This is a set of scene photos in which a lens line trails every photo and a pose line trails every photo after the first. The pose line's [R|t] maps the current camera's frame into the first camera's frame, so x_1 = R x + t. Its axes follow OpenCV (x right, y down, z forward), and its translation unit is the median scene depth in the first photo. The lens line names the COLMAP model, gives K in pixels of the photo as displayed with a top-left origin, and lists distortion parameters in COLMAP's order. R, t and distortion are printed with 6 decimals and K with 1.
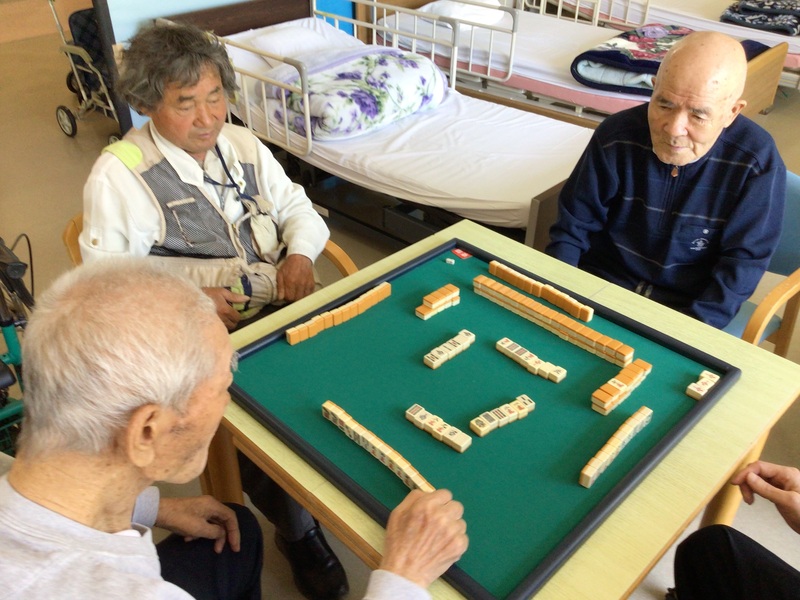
lens RADIAL K [[726.5, 0, 400.0], [0, 726.5, 300.0], [0, 0, 1]] dist [0.119287, -0.278837]
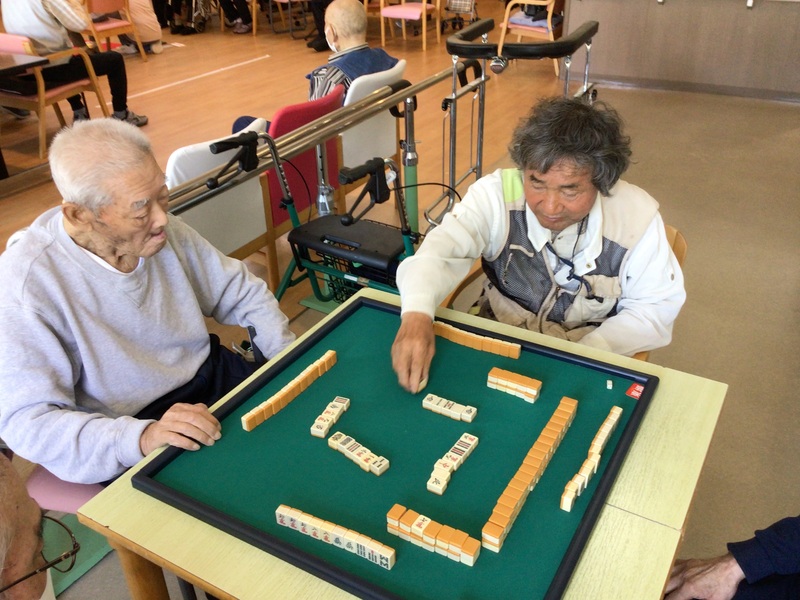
lens RADIAL K [[726.5, 0, 400.0], [0, 726.5, 300.0], [0, 0, 1]] dist [0.119287, -0.278837]
pose [[0.260591, 0.487840, -0.833129, 0.870629], [-0.526113, 0.795313, 0.301136, -0.338335], [0.809505, 0.359846, 0.463911, 0.479603]]
